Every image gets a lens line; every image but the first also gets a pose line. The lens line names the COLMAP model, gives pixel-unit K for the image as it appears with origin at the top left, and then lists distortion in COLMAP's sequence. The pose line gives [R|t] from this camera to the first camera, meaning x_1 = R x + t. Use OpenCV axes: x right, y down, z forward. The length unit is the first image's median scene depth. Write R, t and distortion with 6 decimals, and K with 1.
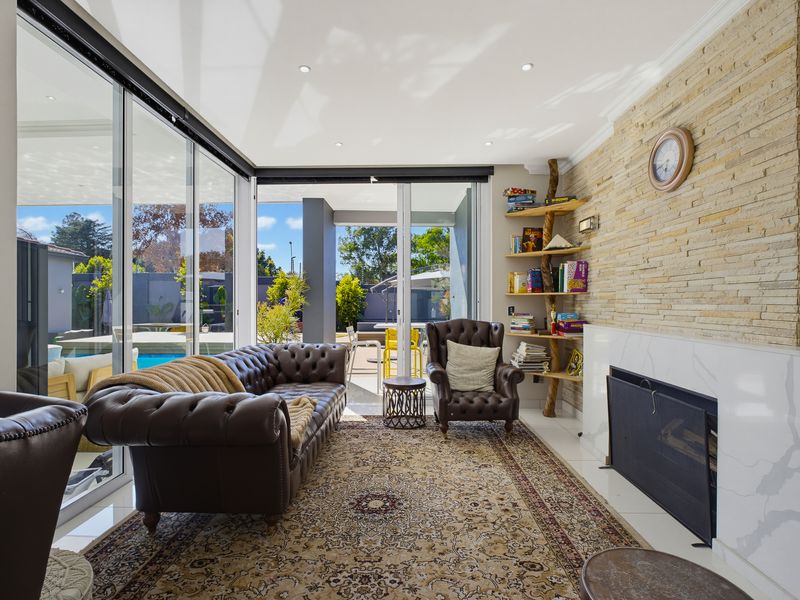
lens RADIAL K [[402.0, 0, 401.4], [0, 402.0, 297.8], [0, 0, 1]] dist [-0.014915, 0.007361]
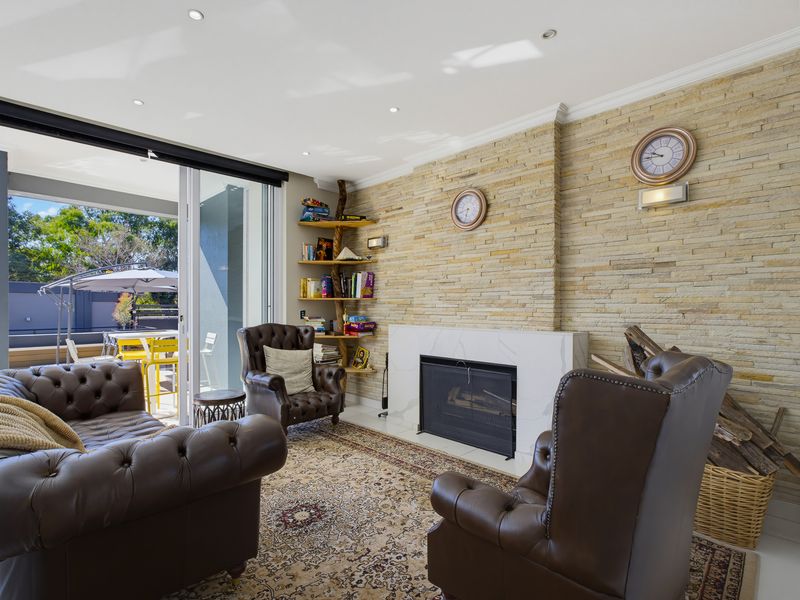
lens RADIAL K [[402.0, 0, 399.9], [0, 402.0, 305.5], [0, 0, 1]] dist [-0.014915, 0.007361]
pose [[0.699688, 0.001951, 0.714446, -0.435310], [-0.008451, 0.999949, 0.005546, 0.000790], [-0.714399, -0.009918, 0.699669, 0.119738]]
